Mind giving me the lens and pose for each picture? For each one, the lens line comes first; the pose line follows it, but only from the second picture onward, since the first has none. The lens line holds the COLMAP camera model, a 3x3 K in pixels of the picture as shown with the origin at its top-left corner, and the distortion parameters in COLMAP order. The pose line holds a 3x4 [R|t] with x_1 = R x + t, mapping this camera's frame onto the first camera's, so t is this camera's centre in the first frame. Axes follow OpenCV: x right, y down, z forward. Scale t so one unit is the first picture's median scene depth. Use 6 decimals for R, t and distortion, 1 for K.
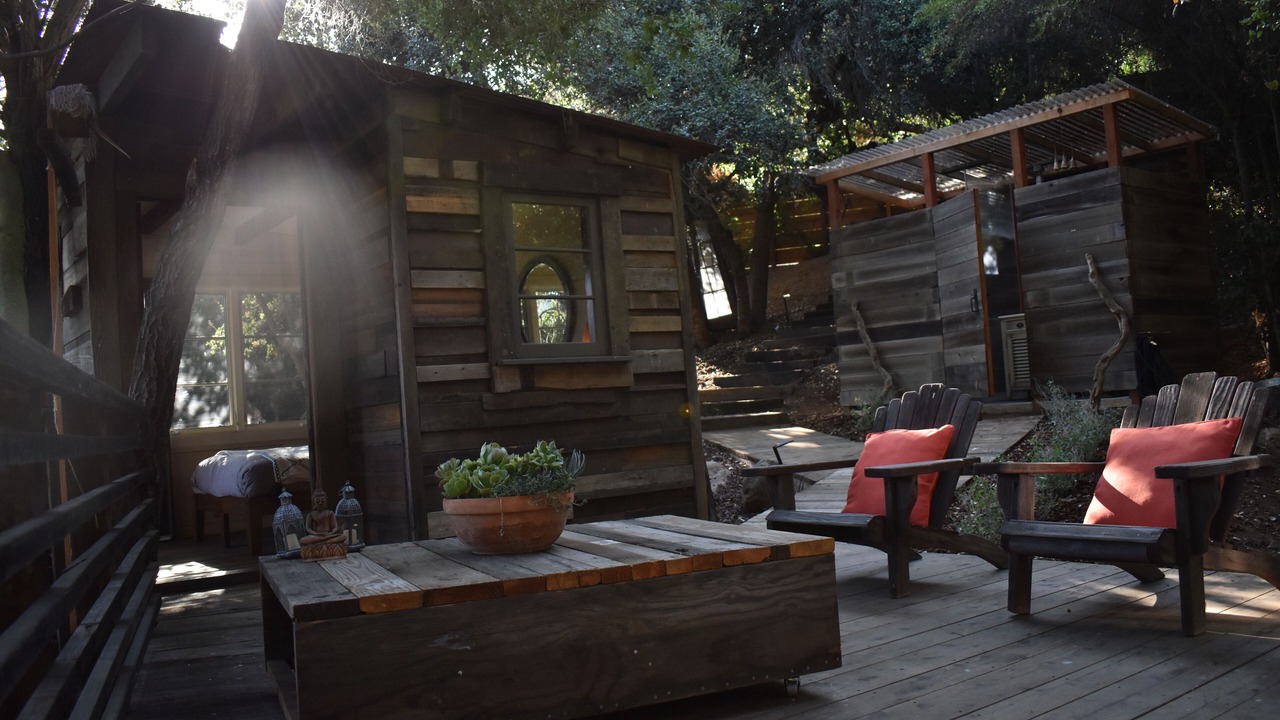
lens RADIAL K [[1086.5, 0, 651.6], [0, 1086.5, 346.6], [0, 0, 1]] dist [-0.069074, -0.009800]
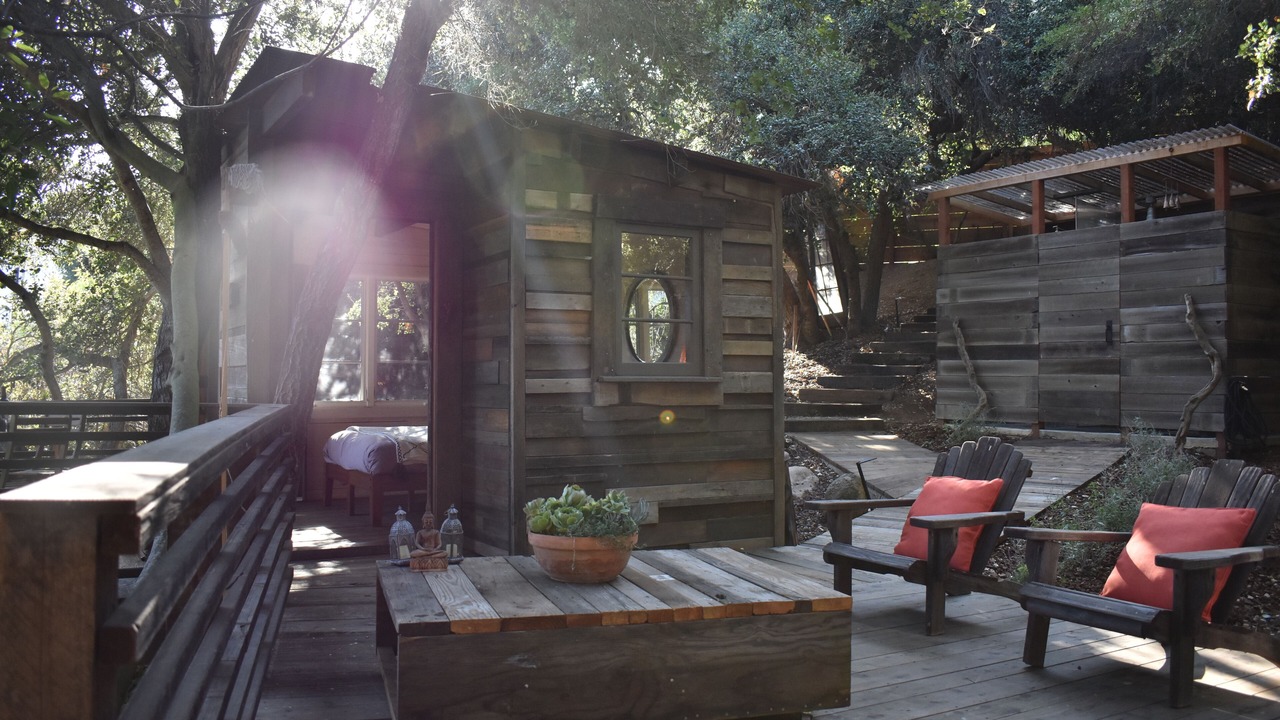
lens RADIAL K [[1086.5, 0, 654.3], [0, 1086.5, 339.2], [0, 0, 1]] dist [-0.069074, -0.009800]
pose [[0.991332, 0.070843, -0.110642, 0.032599], [-0.067884, 0.997233, 0.030291, -0.060450], [0.112481, -0.022517, 0.993399, -0.088186]]
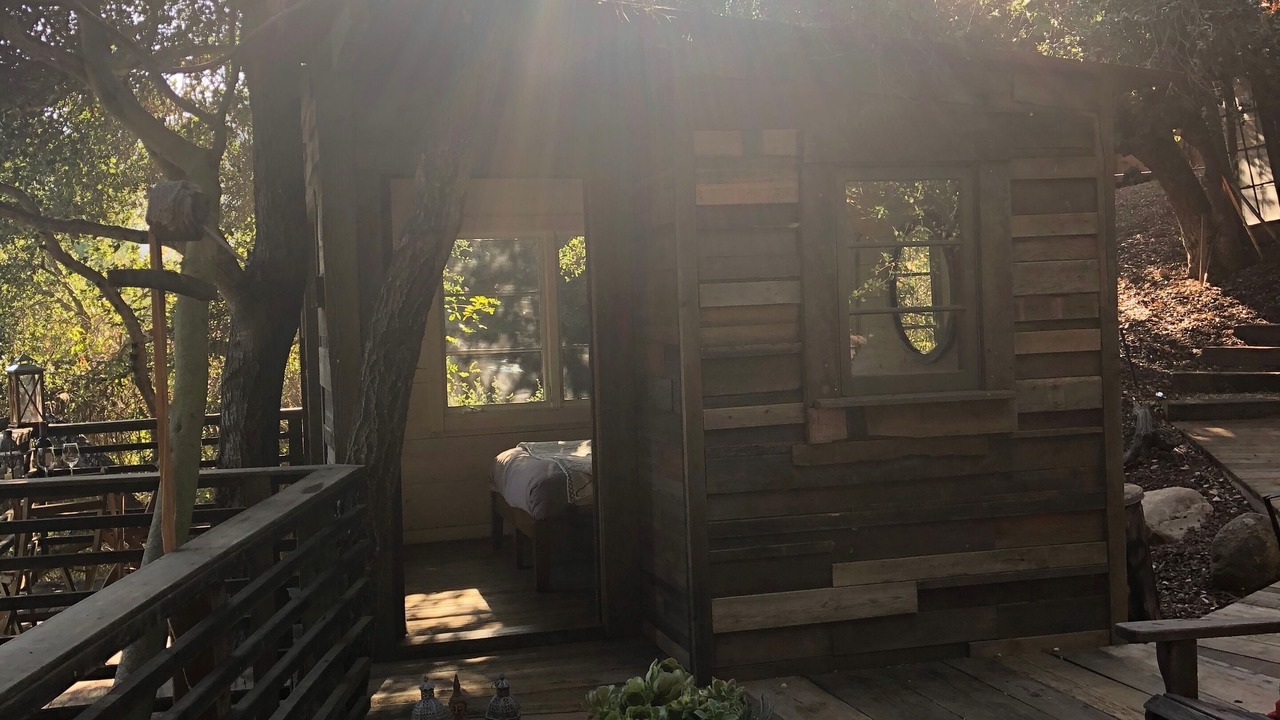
lens RADIAL K [[1422.3, 0, 619.2], [0, 1422.3, 354.2], [0, 0, 1]] dist [0.022886, 0.000000]
pose [[0.921356, 0.056114, -0.384648, 0.104164], [-0.009873, 0.992585, 0.121152, -0.130872], [0.388594, -0.107827, 0.915078, 0.055349]]
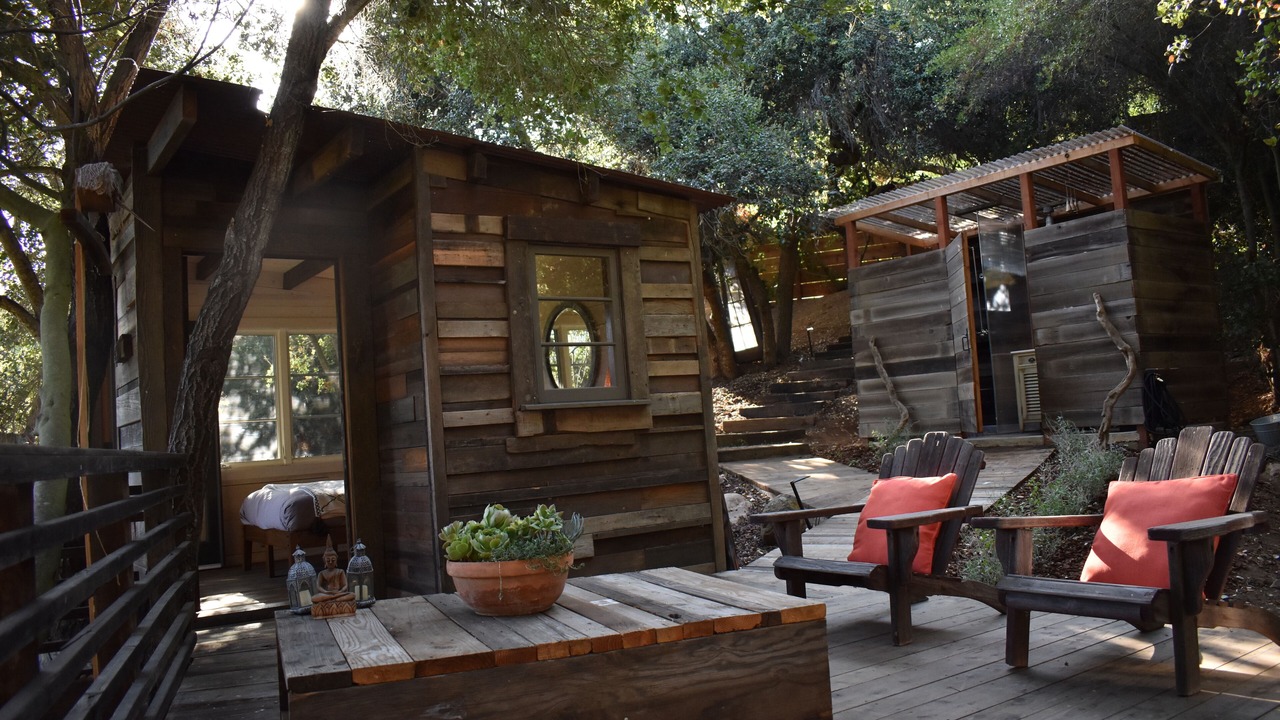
lens RADIAL K [[1023.0, 0, 650.8], [0, 1023.0, 344.9], [0, 0, 1]] dist [-0.080101, 0.005168]
pose [[0.999264, -0.002569, -0.038269, 0.020633], [0.001670, 0.999722, -0.023517, -0.021710], [0.038318, 0.023436, 0.998991, 0.017384]]
